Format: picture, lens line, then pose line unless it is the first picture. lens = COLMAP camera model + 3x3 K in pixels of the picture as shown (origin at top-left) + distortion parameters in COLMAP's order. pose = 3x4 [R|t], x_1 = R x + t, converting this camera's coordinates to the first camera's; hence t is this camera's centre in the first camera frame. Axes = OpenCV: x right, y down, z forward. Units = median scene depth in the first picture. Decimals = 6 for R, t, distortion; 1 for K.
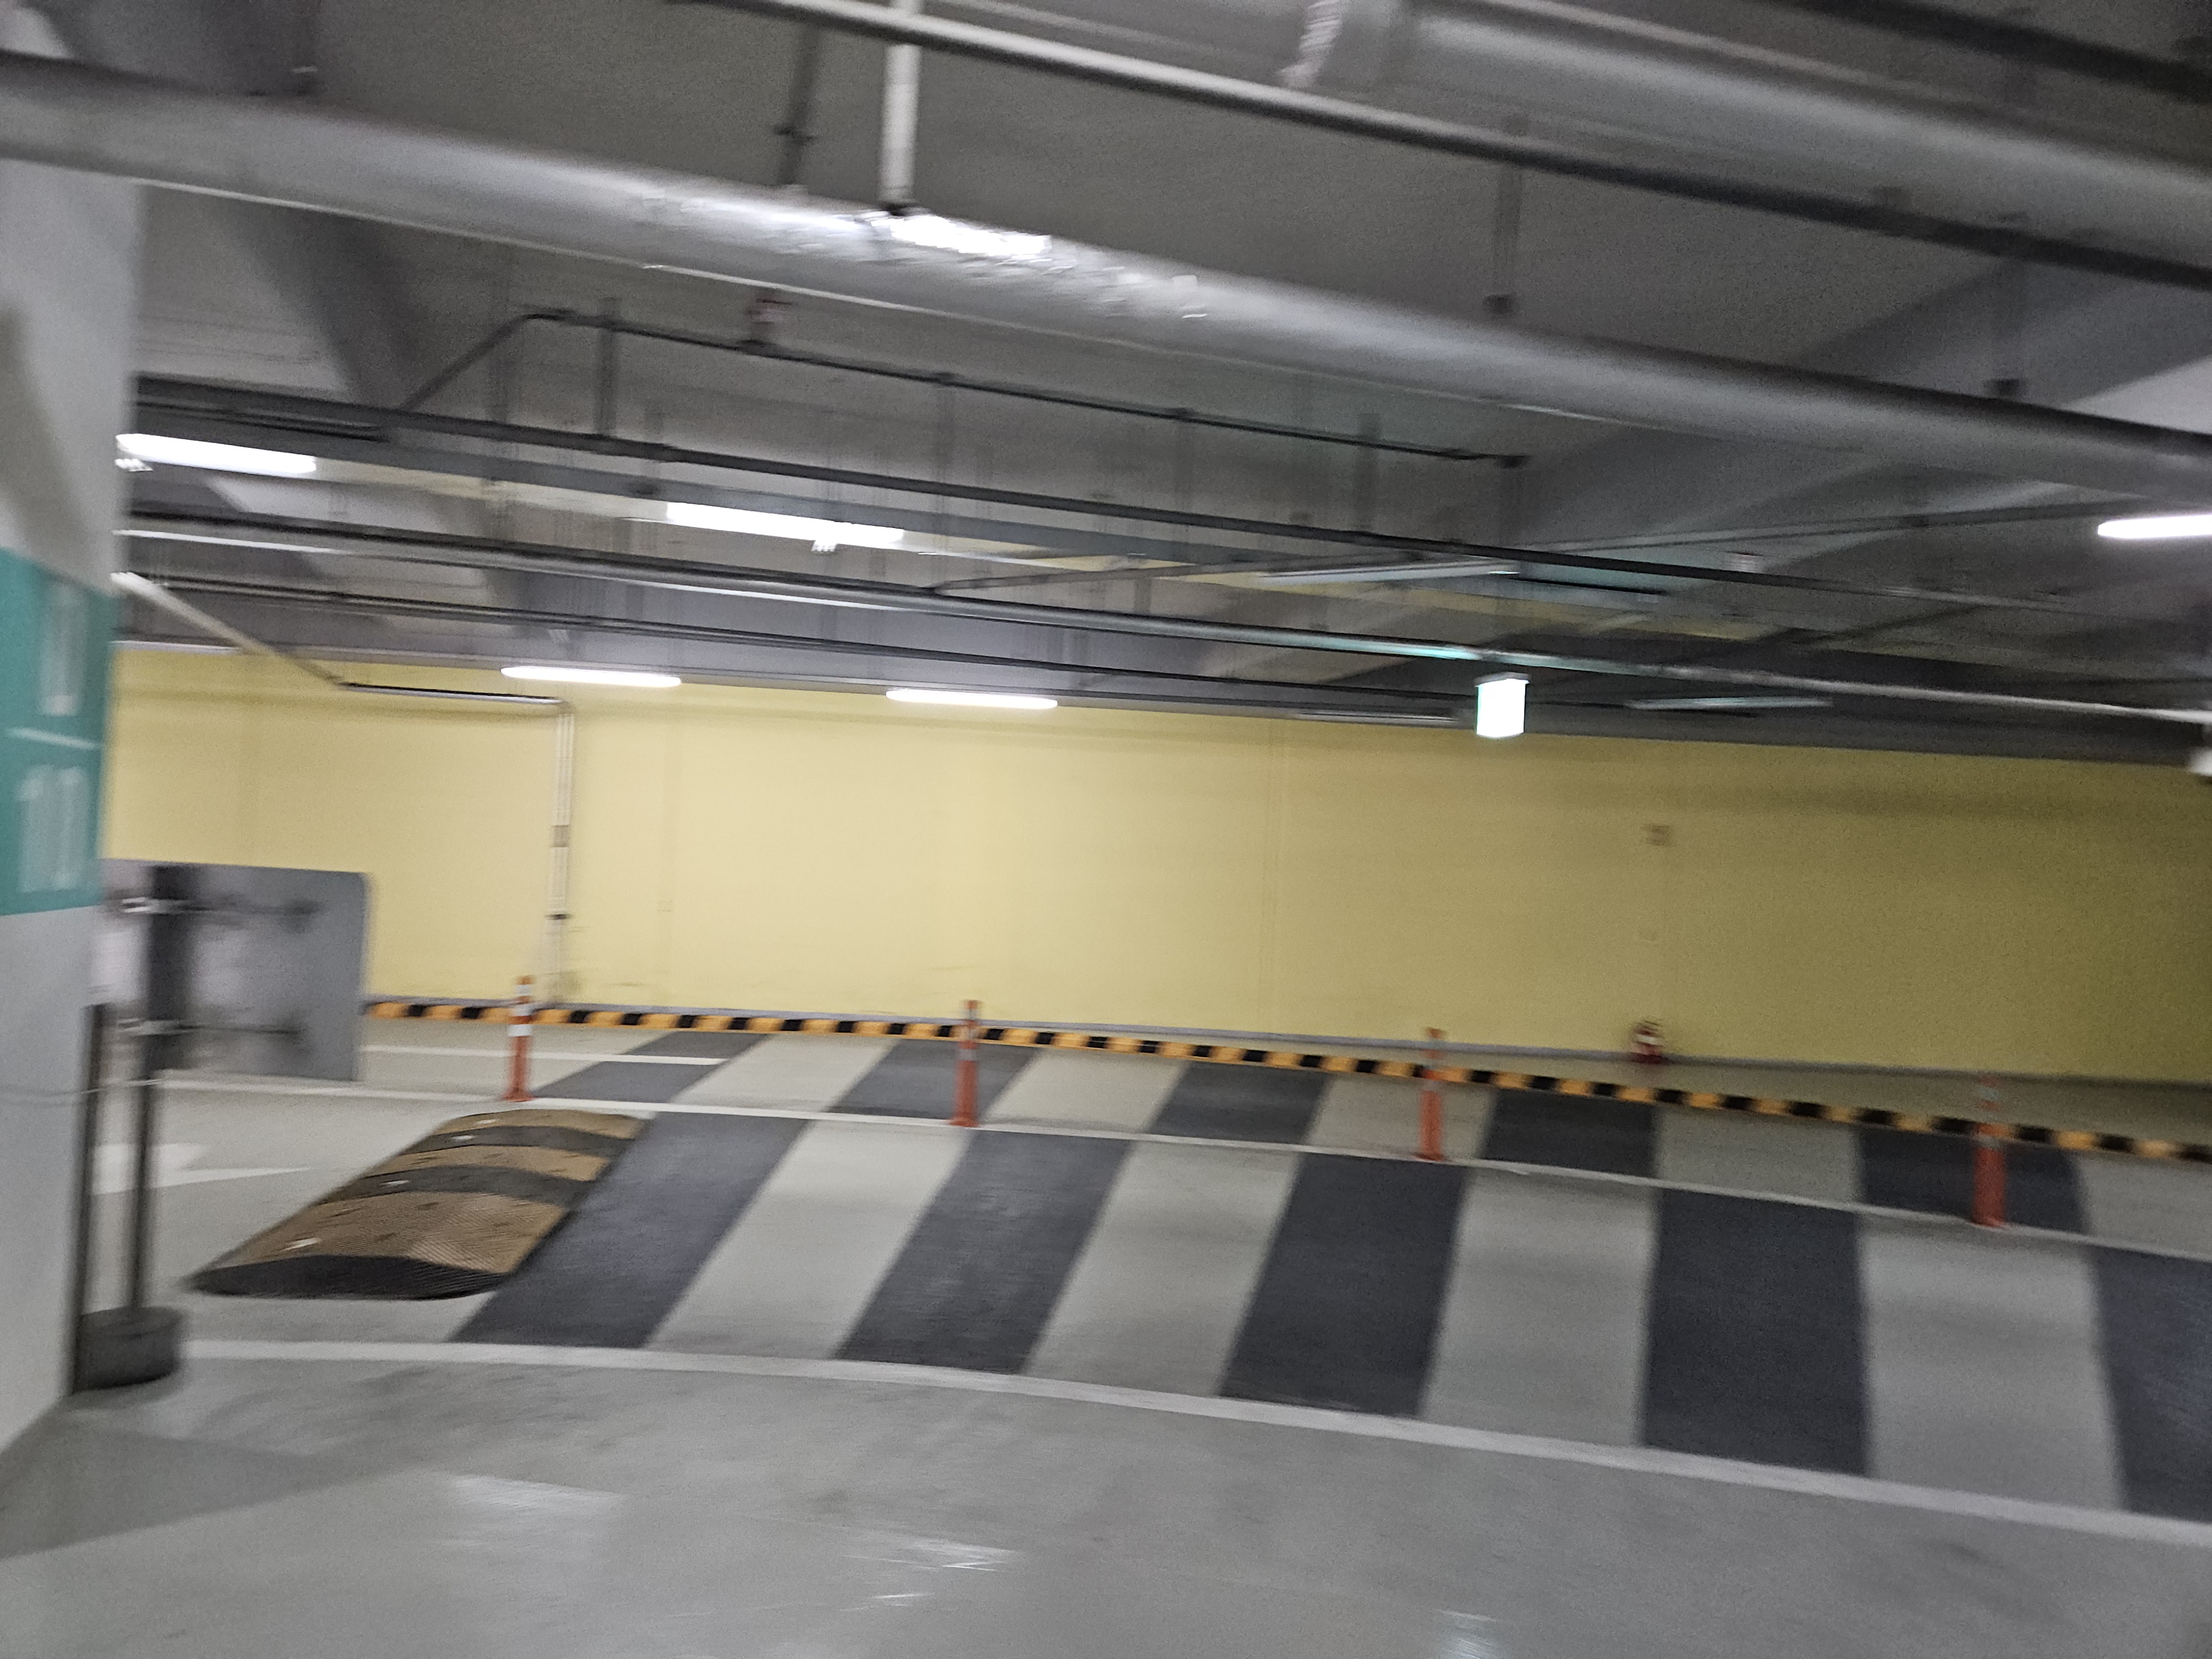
lens RADIAL K [[1478.2, 0, 1102.4], [0, 1478.2, 843.9], [0, 0, 1]] dist [0.078434, -0.060580]
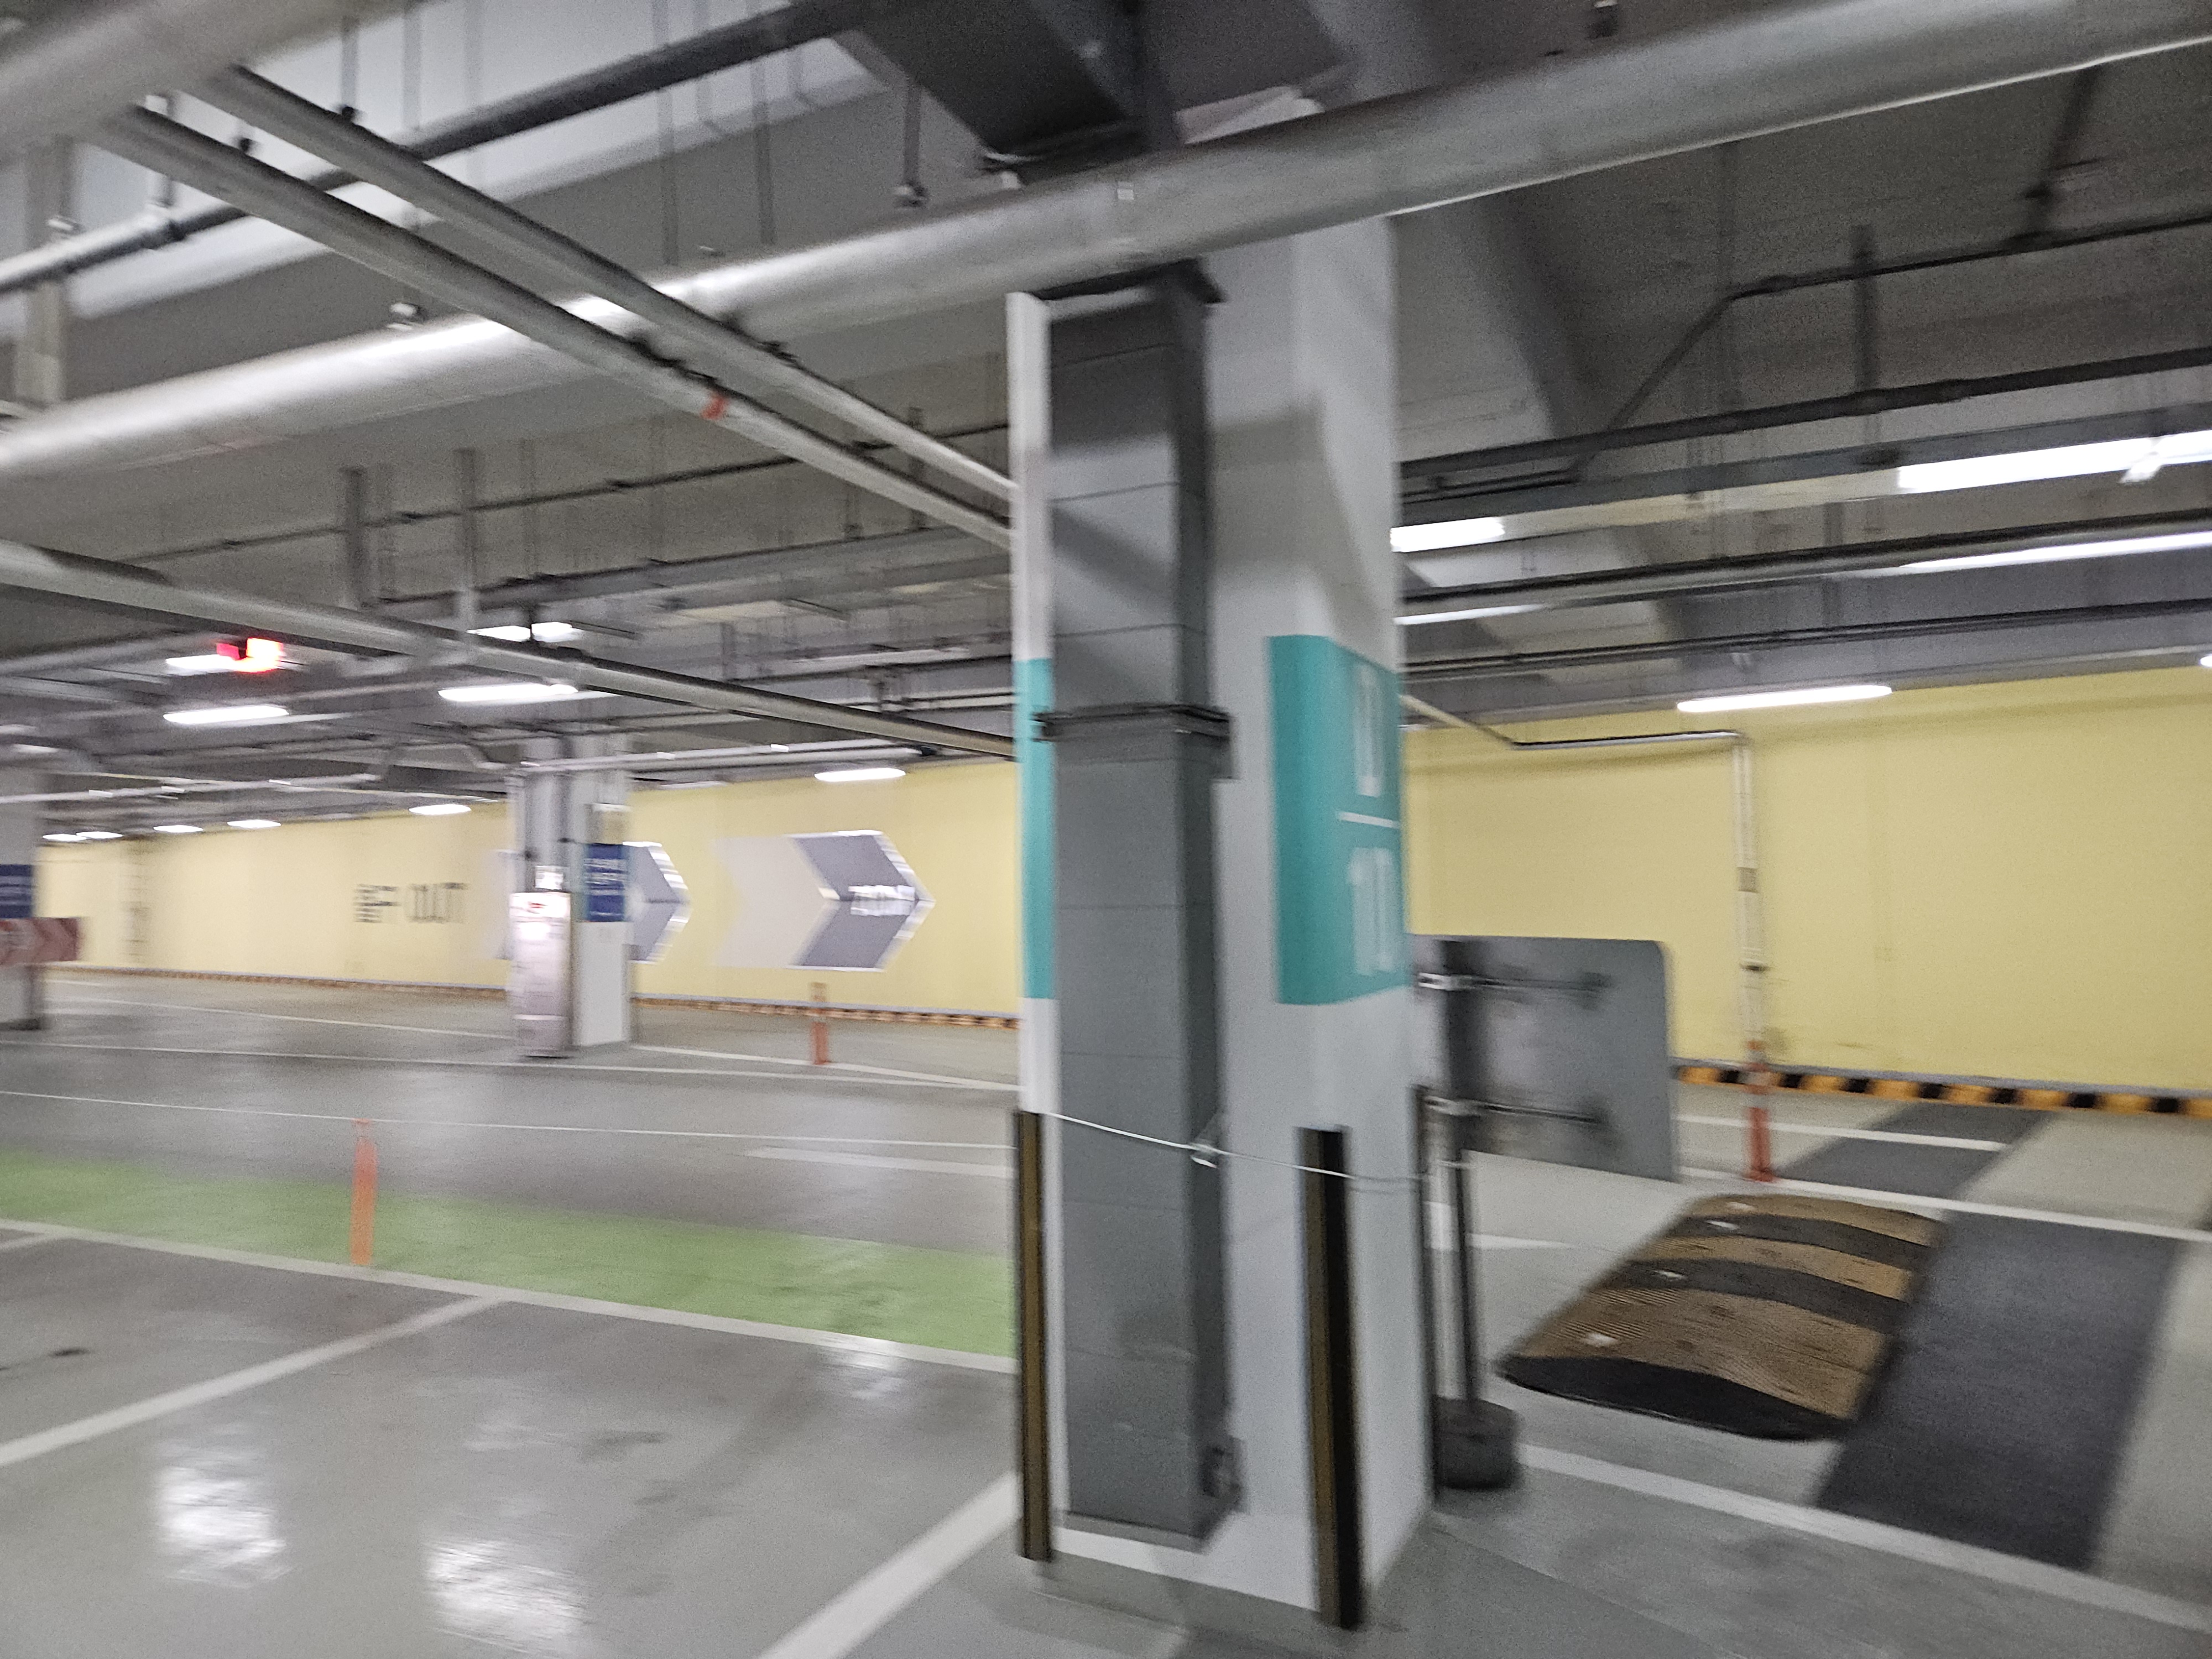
lens RADIAL K [[1478.2, 0, 1102.4], [0, 1478.2, 843.9], [0, 0, 1]] dist [0.078434, -0.060580]
pose [[0.757055, -0.081769, -0.648214, -0.113707], [0.063758, 0.996648, -0.051259, -0.008888], [0.650233, -0.002523, 0.759731, 0.084406]]
